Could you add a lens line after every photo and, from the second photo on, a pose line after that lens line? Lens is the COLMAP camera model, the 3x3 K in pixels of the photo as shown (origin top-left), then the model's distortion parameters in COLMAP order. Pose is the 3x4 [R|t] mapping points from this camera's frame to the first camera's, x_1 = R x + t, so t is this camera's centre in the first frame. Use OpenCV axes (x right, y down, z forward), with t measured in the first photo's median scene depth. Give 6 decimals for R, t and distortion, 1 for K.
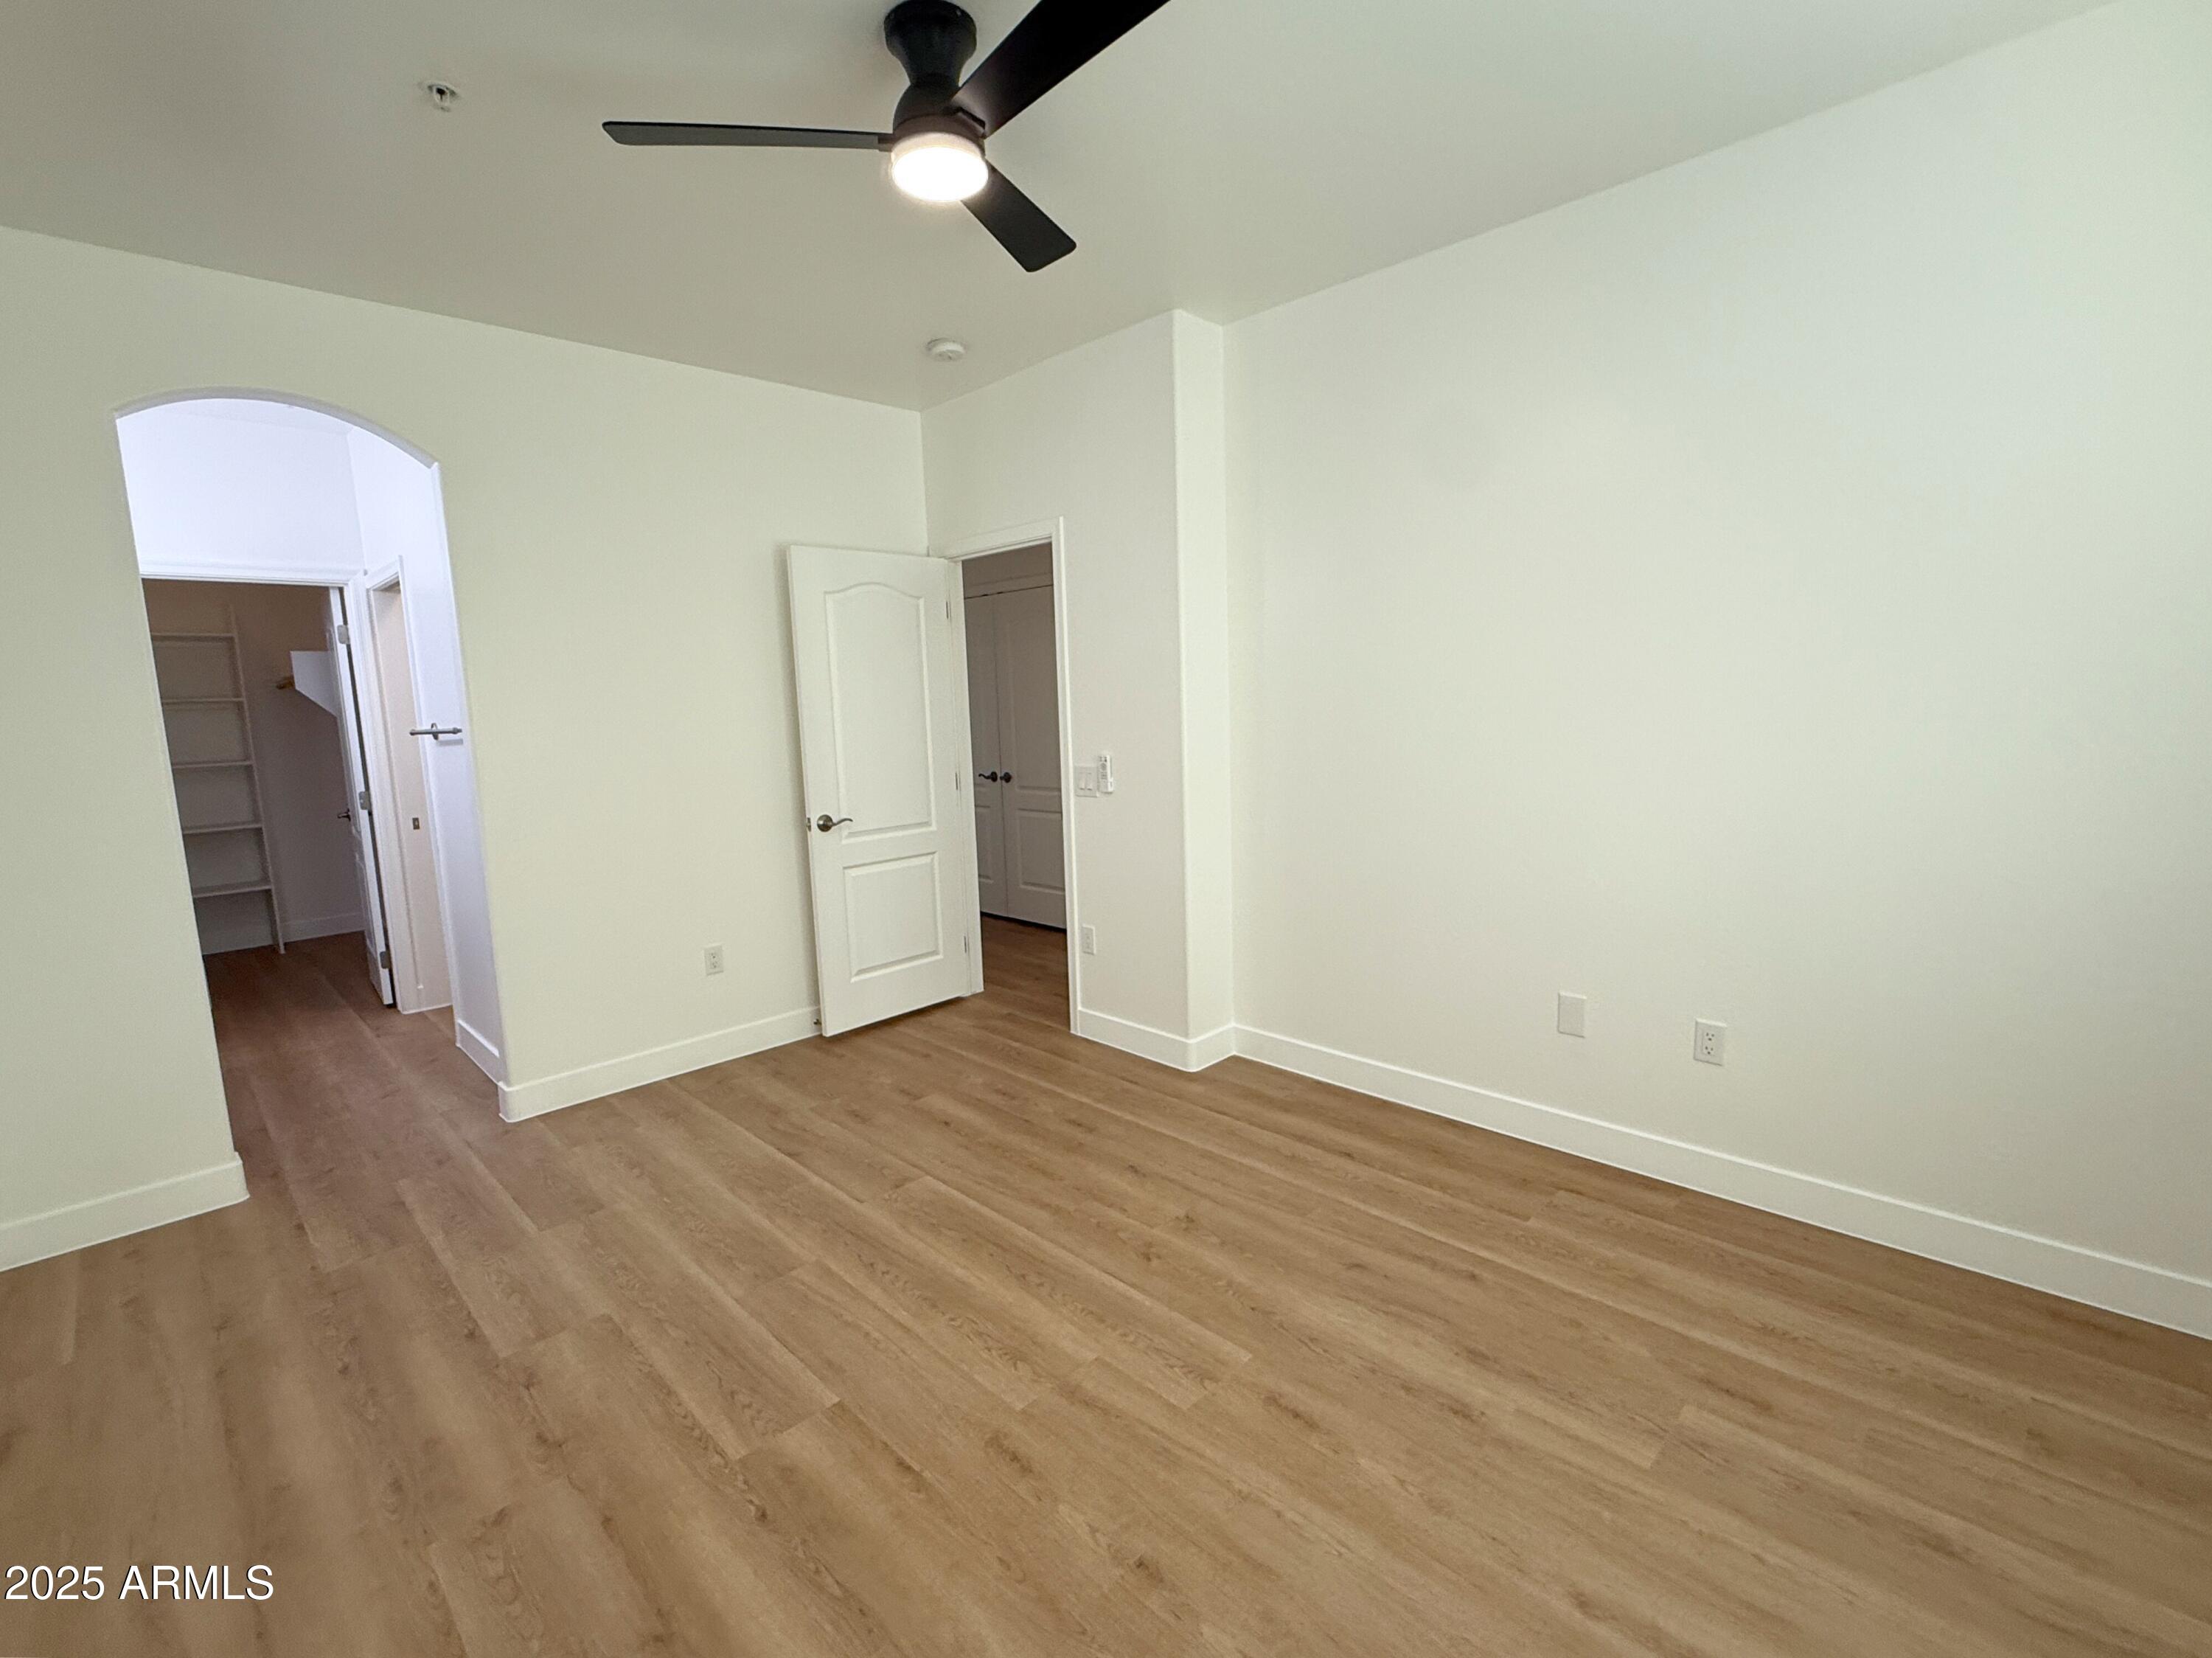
lens RADIAL K [[994.0, 0, 1109.8], [0, 994.0, 833.6], [0, 0, 1]] dist [-0.002217, -0.000374]
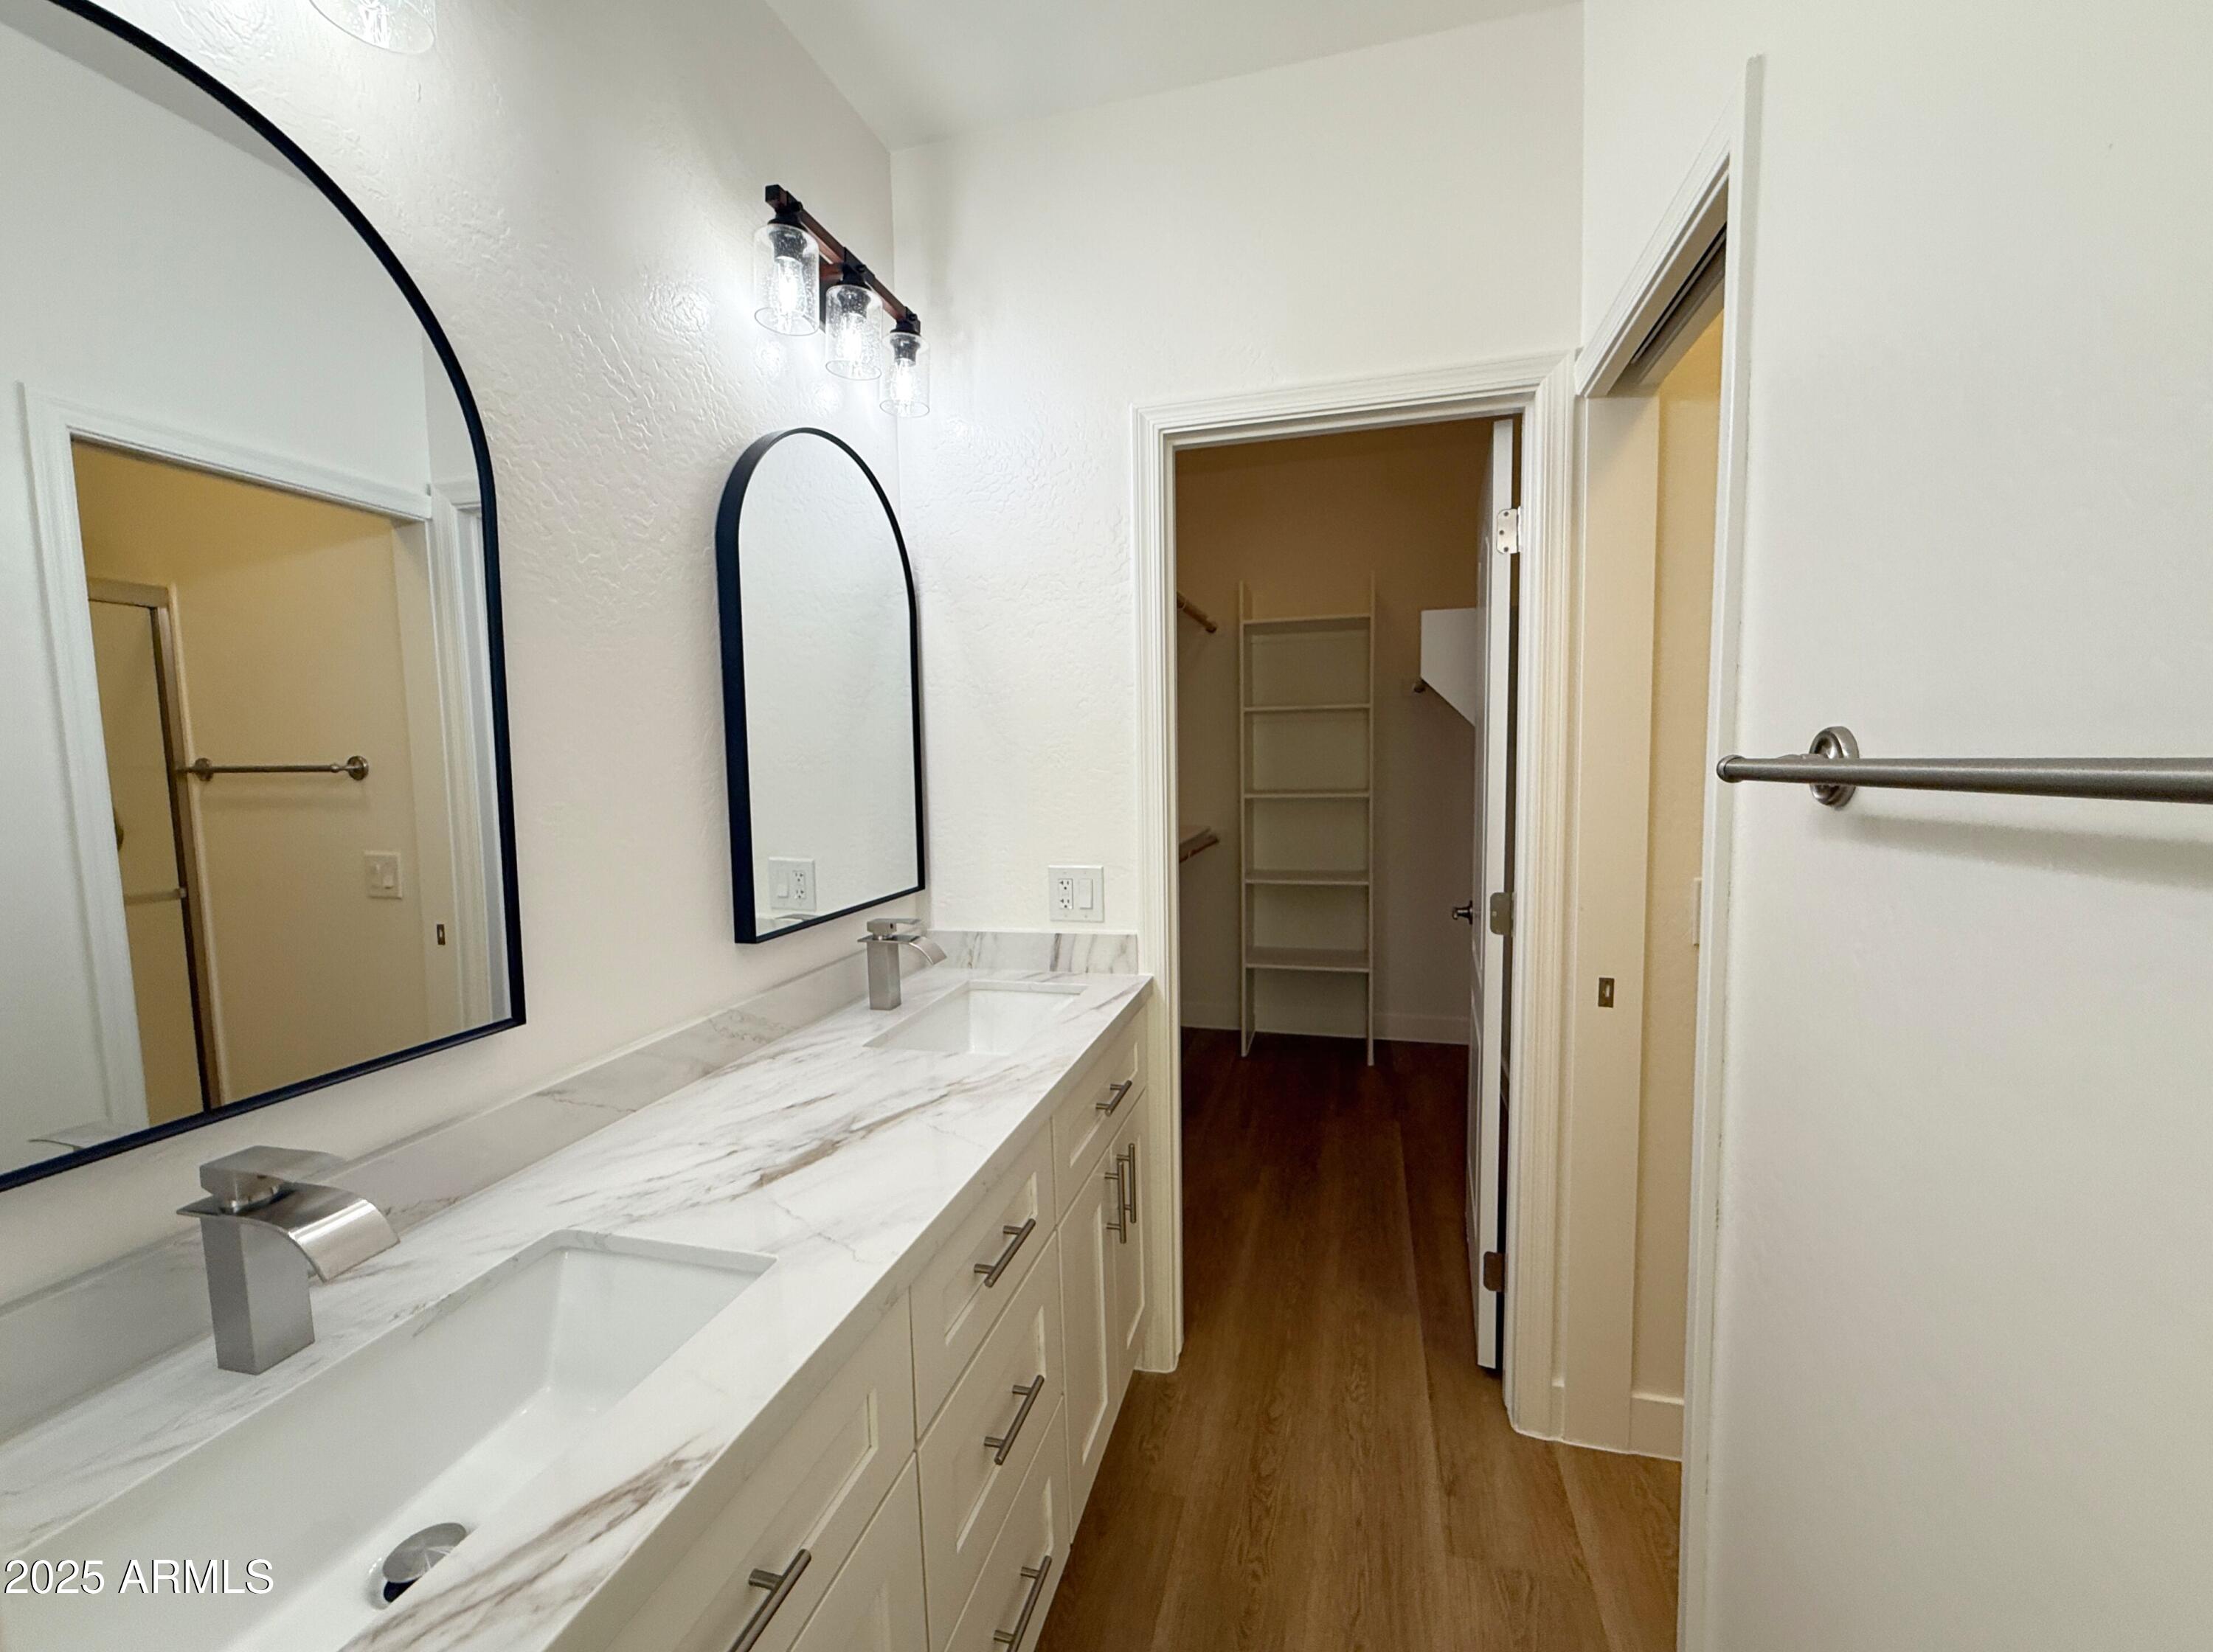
lens RADIAL K [[915.0, 0, 1113.3], [0, 915.0, 820.9], [0, 0, 1]] dist [0.000231, -0.000104]
pose [[0.499152, 0.089710, -0.861858, -0.490539], [-0.116359, 0.992557, 0.035924, -0.067674], [0.858666, 0.082353, 0.505876, 0.644308]]
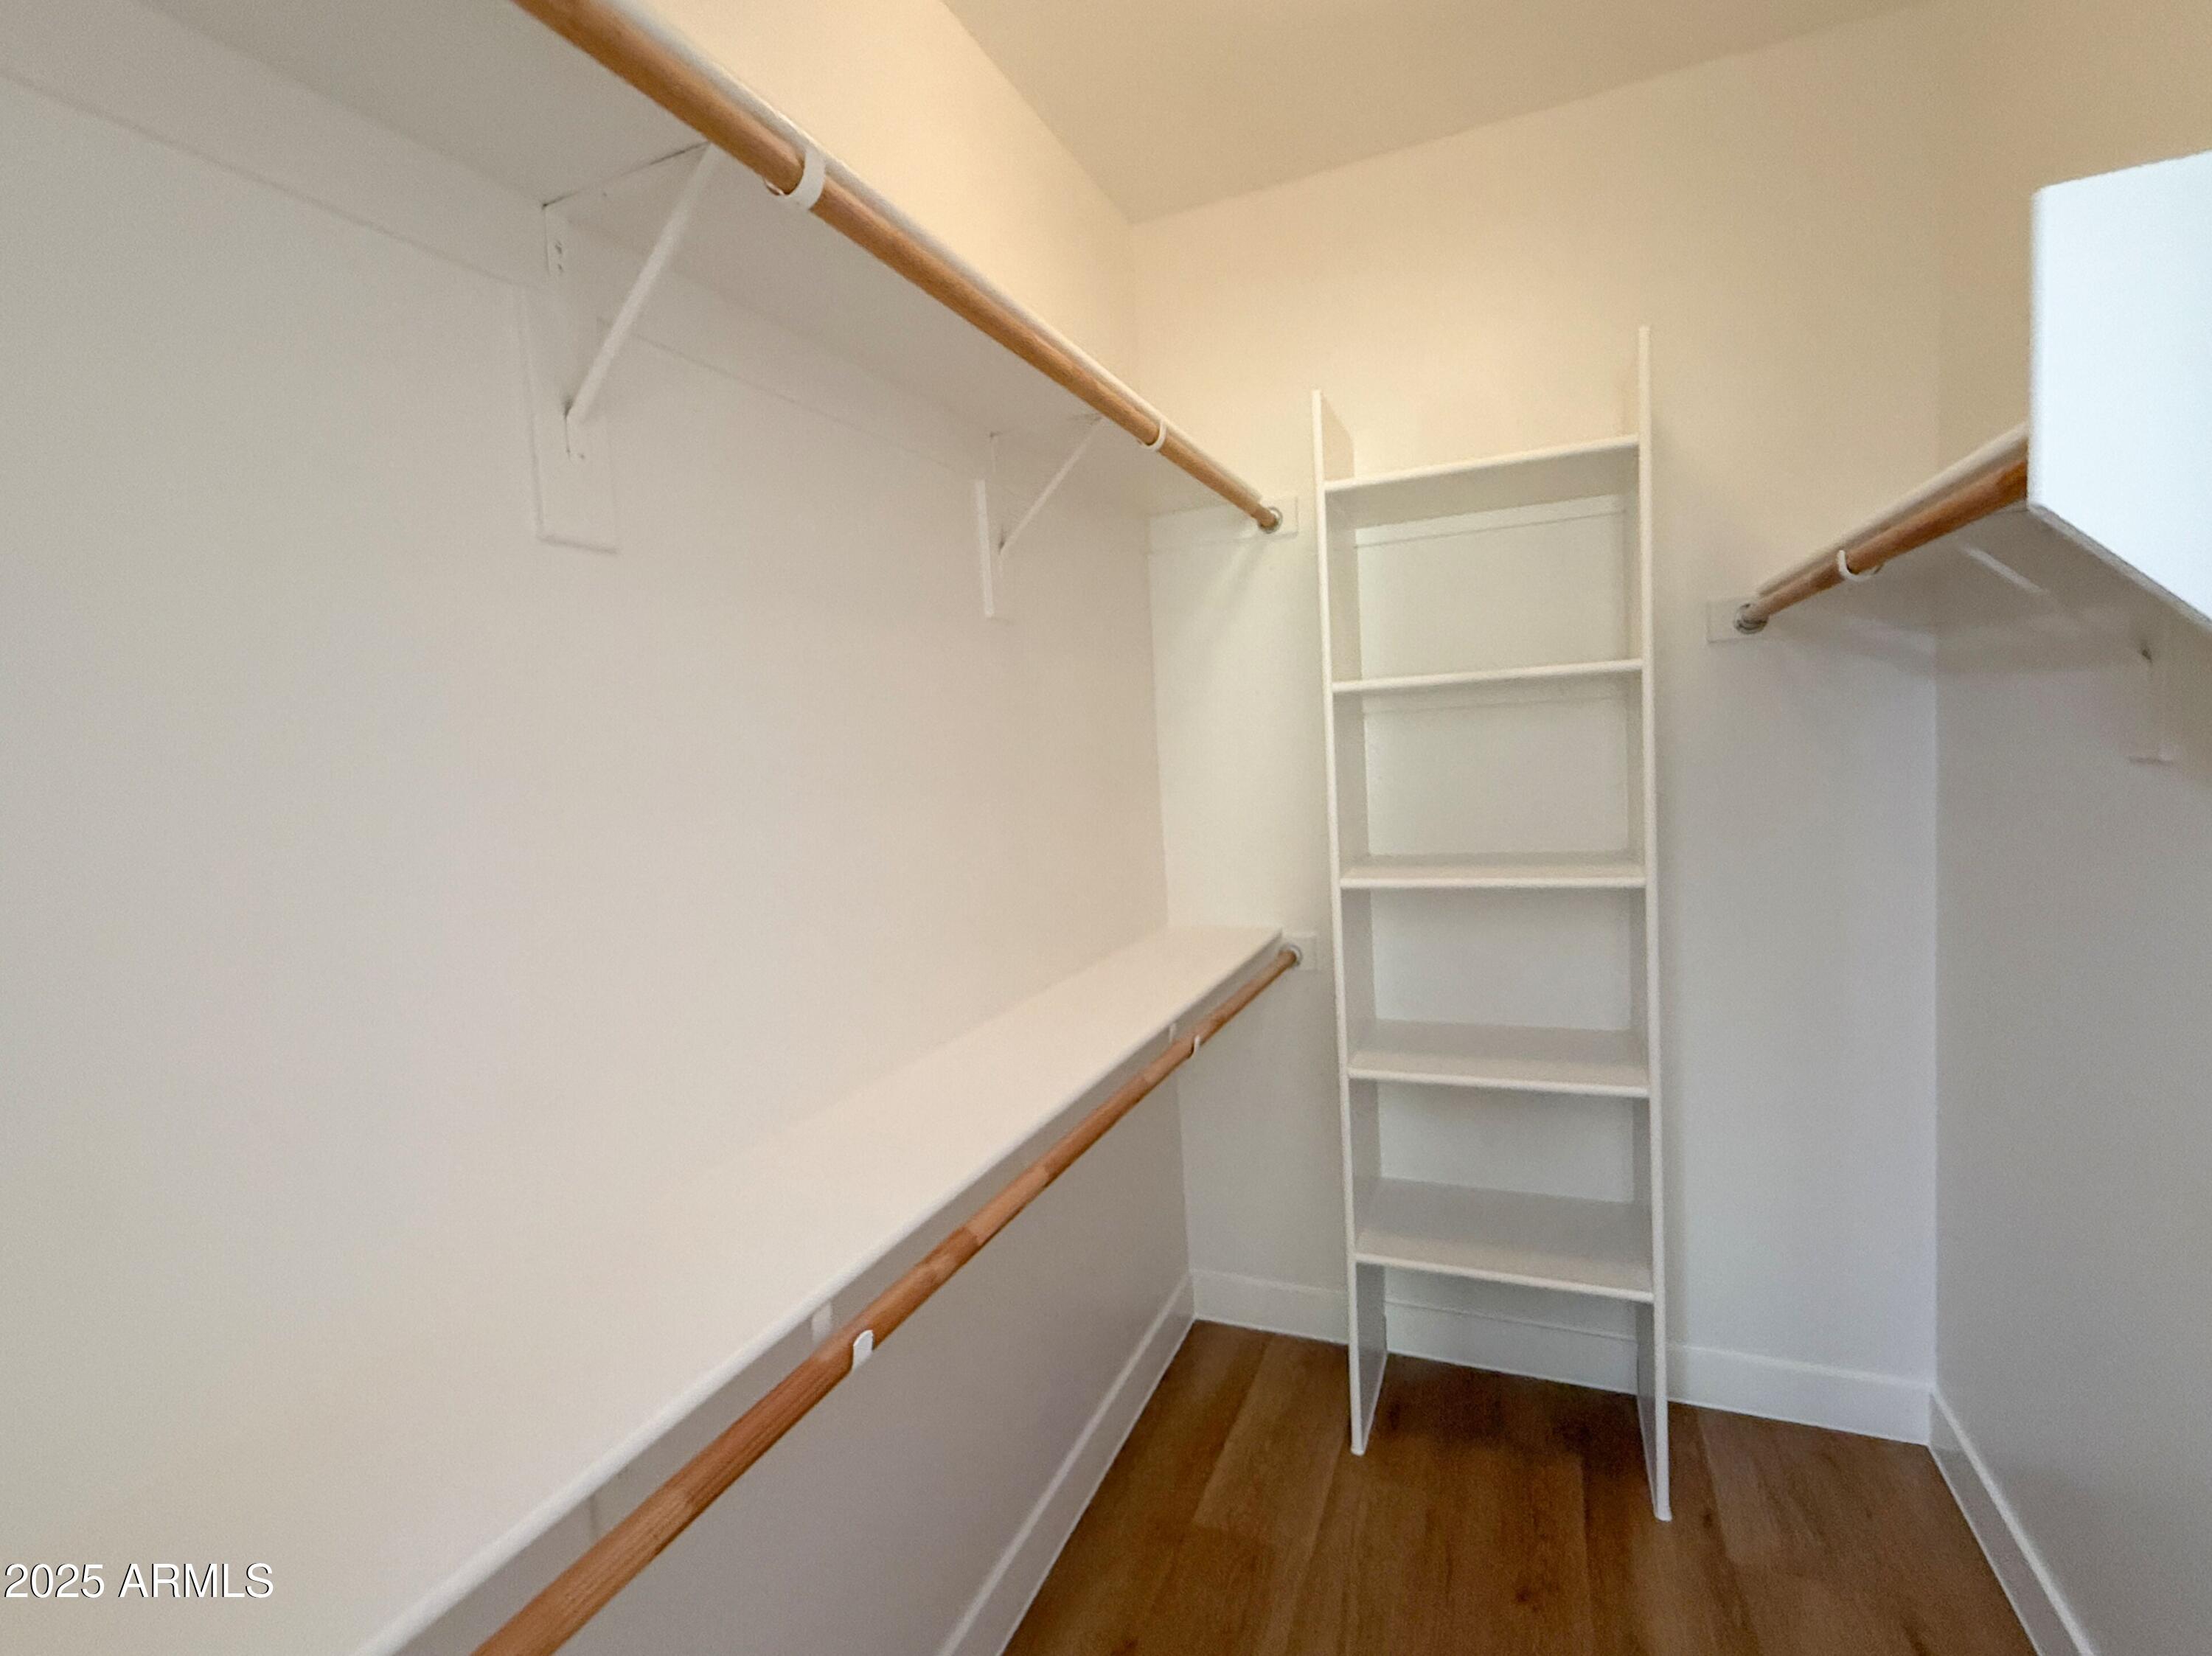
lens RADIAL K [[1032.4, 0, 1106.0], [0, 1032.4, 828.0], [0, 0, 1]] dist [-0.002619, -0.000246]
pose [[0.372122, 0.082502, -0.924510, -0.807366], [-0.077885, 0.995305, 0.057470, -0.113105], [0.924910, 0.050619, 0.376800, 0.925253]]
